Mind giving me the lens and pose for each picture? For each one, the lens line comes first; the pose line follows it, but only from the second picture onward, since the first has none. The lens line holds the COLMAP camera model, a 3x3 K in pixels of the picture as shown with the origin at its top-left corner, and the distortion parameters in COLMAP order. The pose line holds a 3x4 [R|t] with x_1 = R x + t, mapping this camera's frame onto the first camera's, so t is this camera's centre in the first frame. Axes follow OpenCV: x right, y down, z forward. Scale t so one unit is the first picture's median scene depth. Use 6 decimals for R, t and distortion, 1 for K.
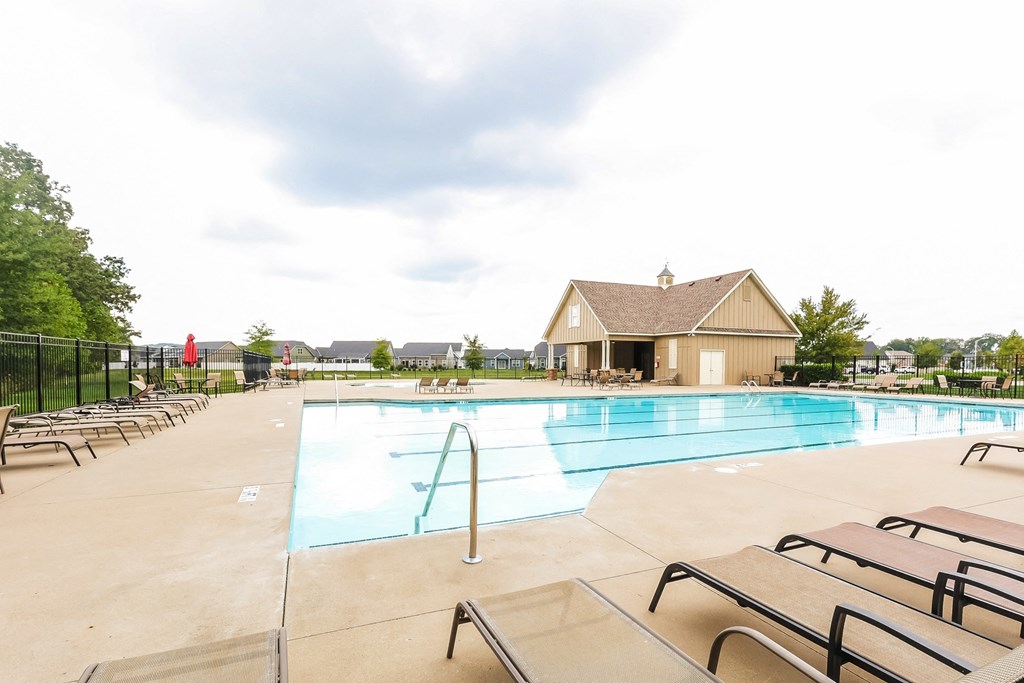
lens RADIAL K [[491.6, 0, 515.5], [0, 491.6, 347.7], [0, 0, 1]] dist [0.000068, 0.000184]
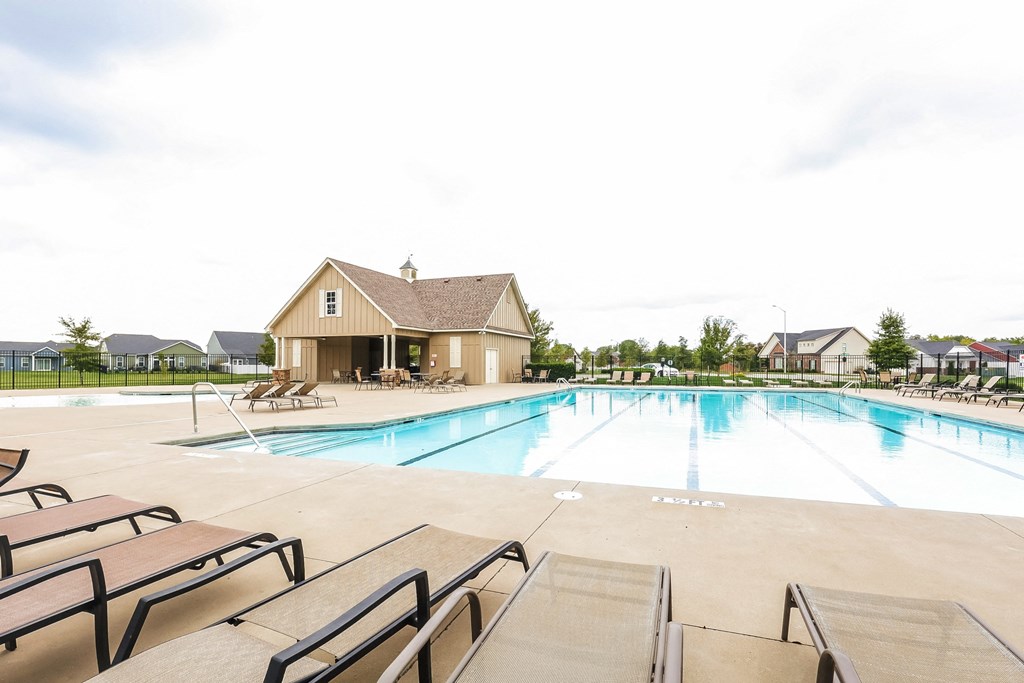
lens RADIAL K [[491.6, 0, 515.5], [0, 491.6, 347.7], [0, 0, 1]] dist [0.000068, 0.000184]
pose [[0.680564, 0.018864, 0.732446, -0.287803], [-0.020612, 0.999766, -0.006597, 0.007747], [-0.732399, -0.010607, 0.680793, 0.253451]]
